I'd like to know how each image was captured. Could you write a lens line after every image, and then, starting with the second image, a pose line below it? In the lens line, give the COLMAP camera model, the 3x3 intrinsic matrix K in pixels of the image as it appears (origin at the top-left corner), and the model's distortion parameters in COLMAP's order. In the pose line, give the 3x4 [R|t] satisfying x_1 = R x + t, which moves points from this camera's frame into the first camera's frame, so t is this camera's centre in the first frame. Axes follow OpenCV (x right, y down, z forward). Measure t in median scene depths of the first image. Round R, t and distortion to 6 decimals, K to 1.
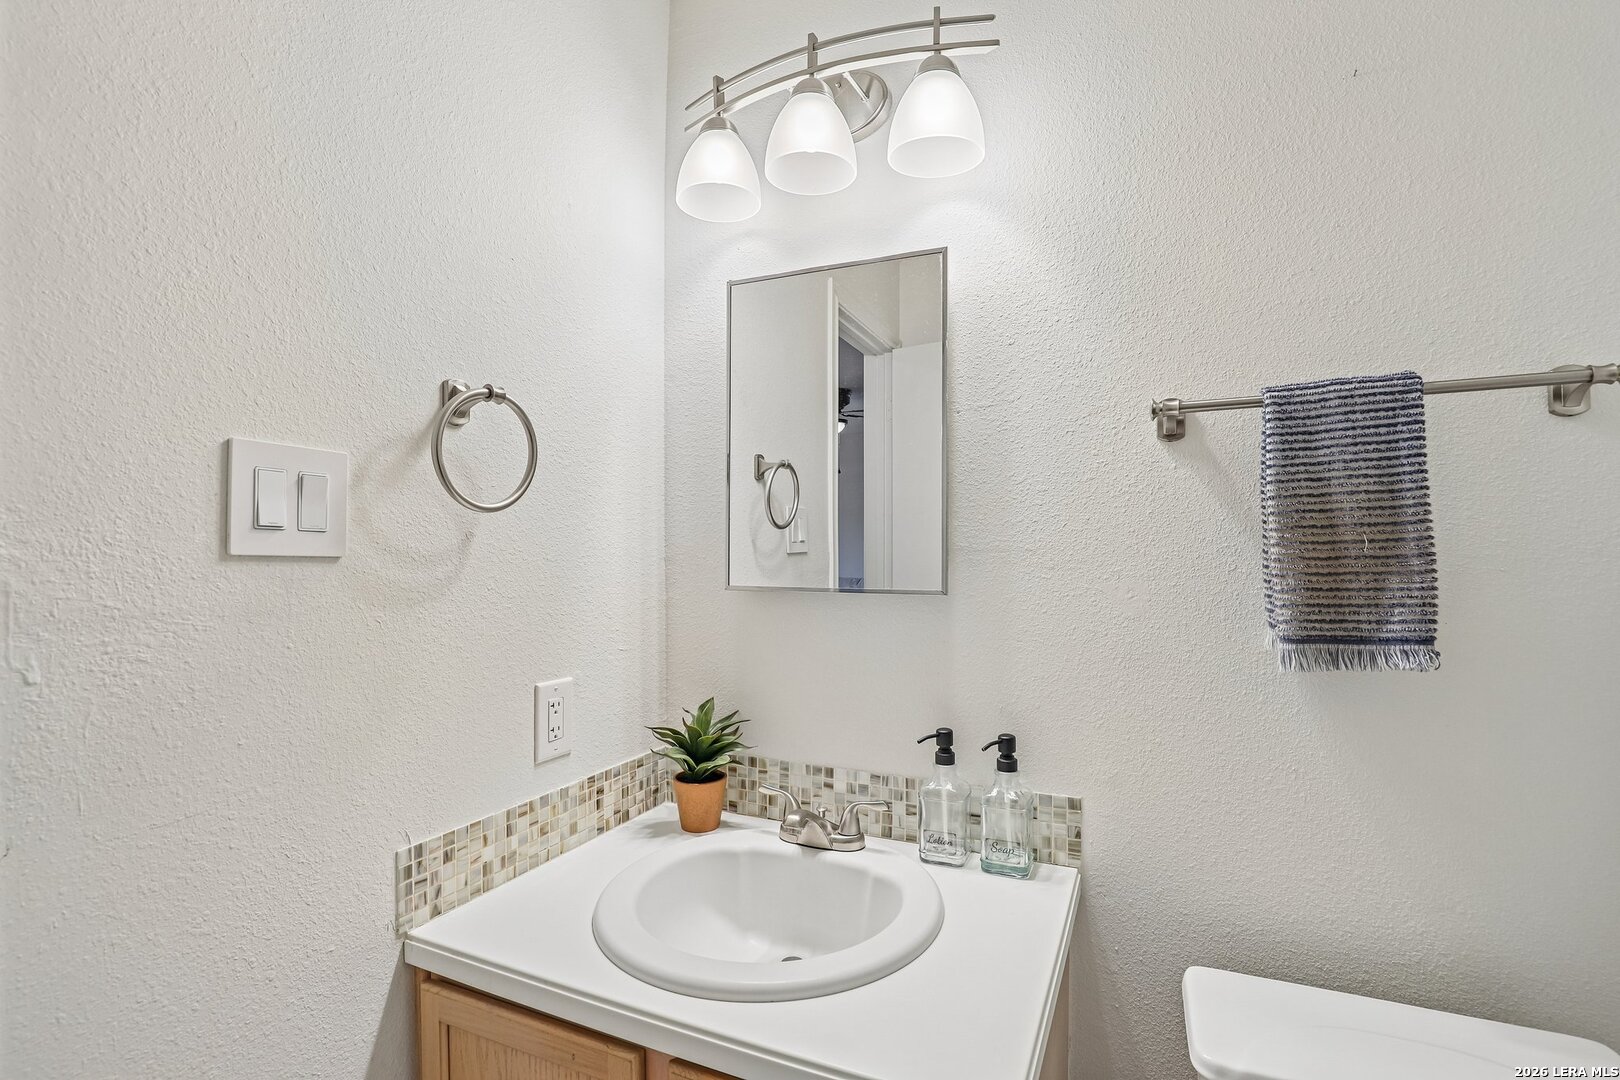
lens RADIAL K [[753.8, 0, 817.8], [0, 753.8, 544.7], [0, 0, 1]] dist [-0.030766, 0.000437]
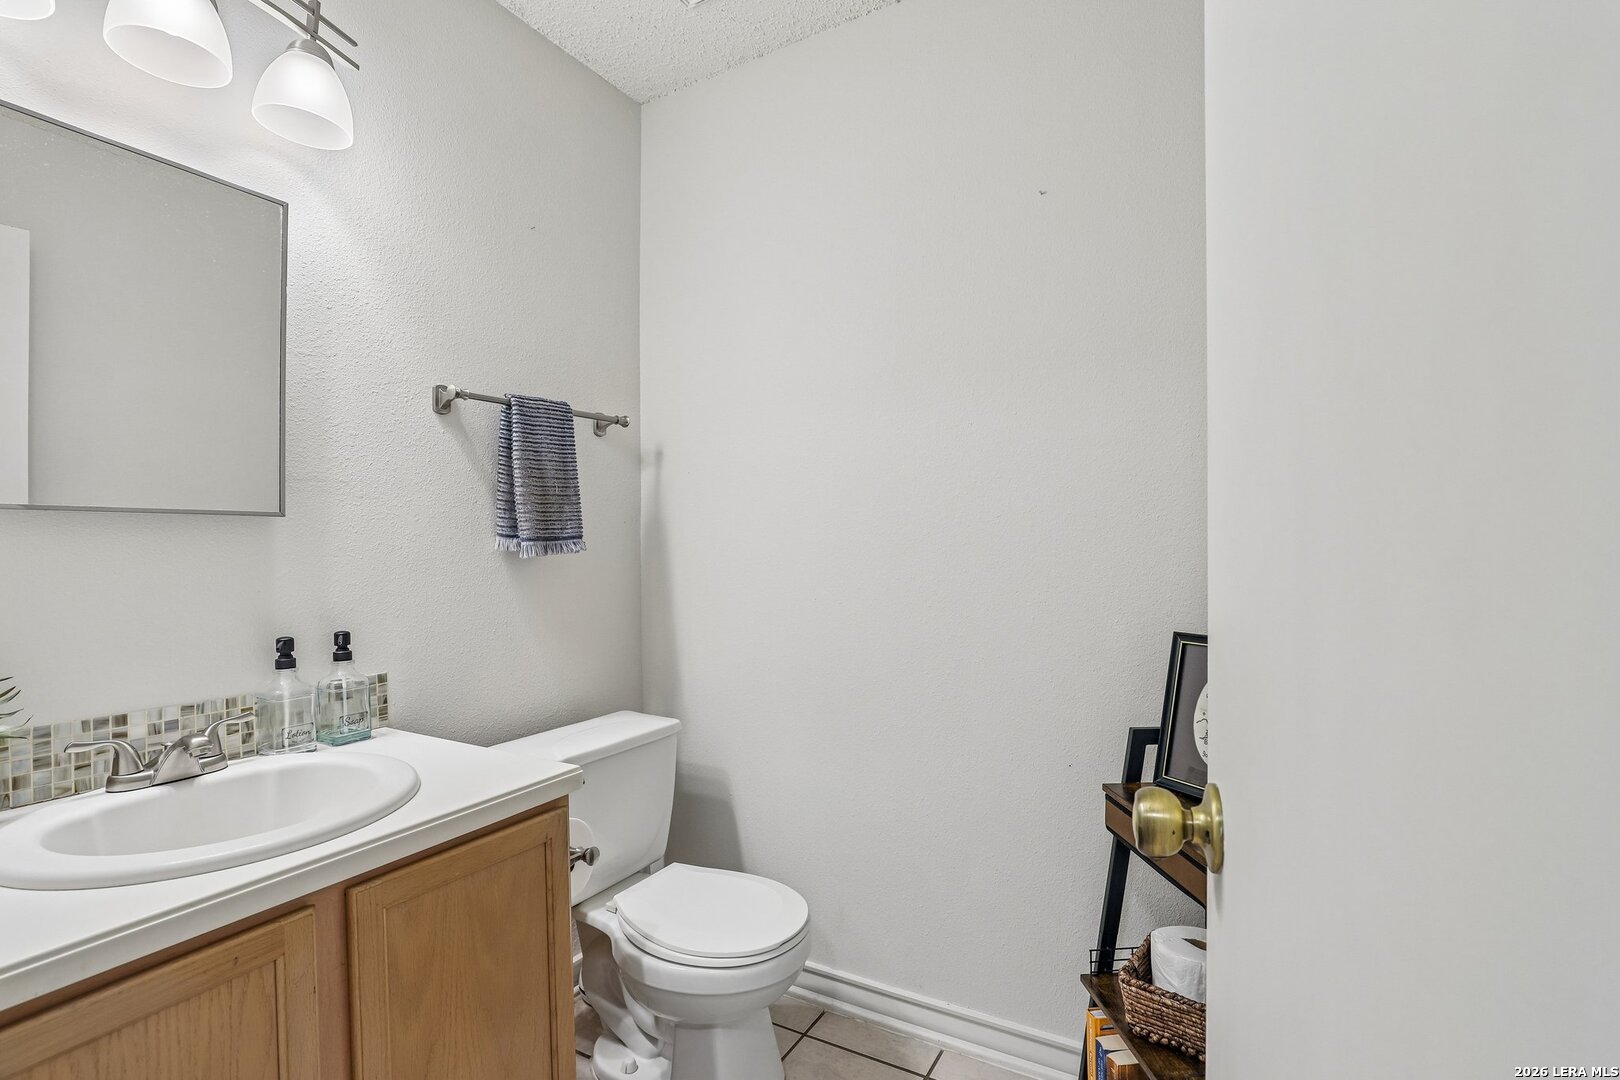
lens RADIAL K [[759.4, 0, 821.3], [0, 759.4, 552.3], [0, 0, 1]] dist [-0.026826, 0.001202]
pose [[0.074879, -0.008821, 0.997154, -0.909666], [0.003029, 0.999958, 0.008618, 0.117688], [-0.997188, 0.002375, 0.074902, 0.136199]]
